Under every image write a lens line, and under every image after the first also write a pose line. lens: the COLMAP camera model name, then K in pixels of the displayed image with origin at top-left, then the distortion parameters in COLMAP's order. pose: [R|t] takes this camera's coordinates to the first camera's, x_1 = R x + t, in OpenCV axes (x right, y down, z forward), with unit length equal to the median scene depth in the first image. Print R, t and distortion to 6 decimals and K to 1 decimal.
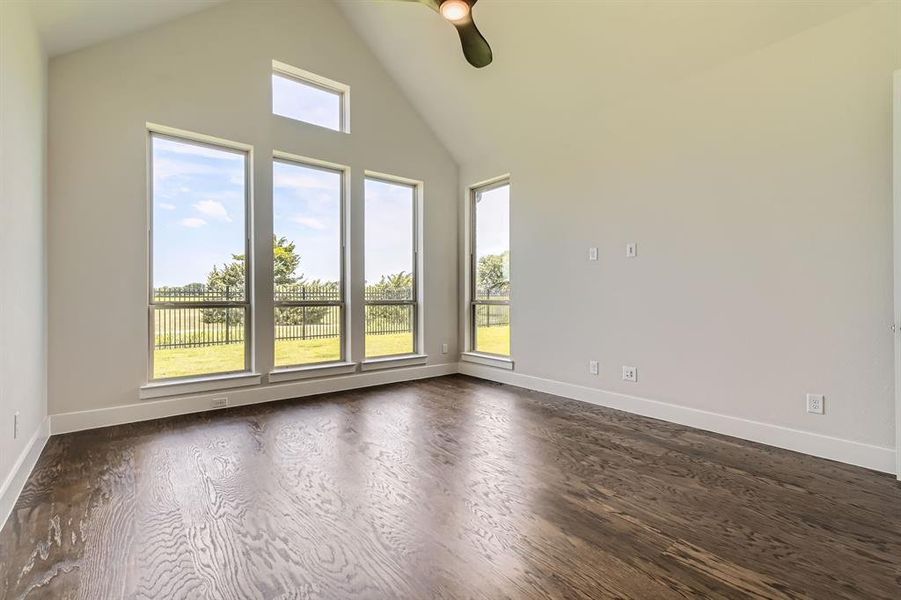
lens RADIAL K [[402.3, 0, 450.8], [0, 402.3, 297.6], [0, 0, 1]] dist [-0.000276, -0.000308]
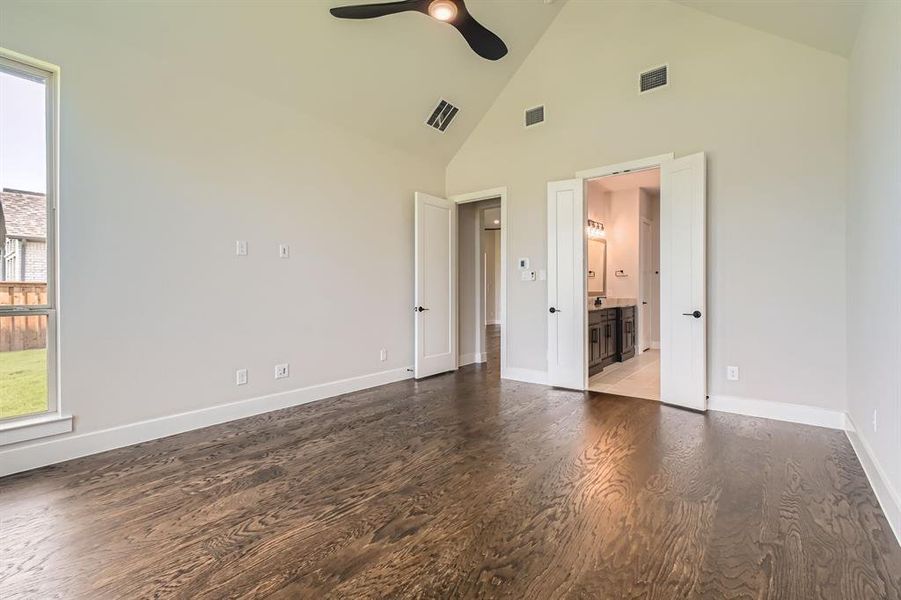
lens RADIAL K [[402.3, 0, 449.1], [0, 402.3, 297.4], [0, 0, 1]] dist [-0.000276, -0.000308]
pose [[-0.209414, -0.012160, 0.977752, -0.759219], [0.013621, 0.999789, 0.015351, -0.010647], [-0.977732, 0.016533, -0.209204, 0.930633]]
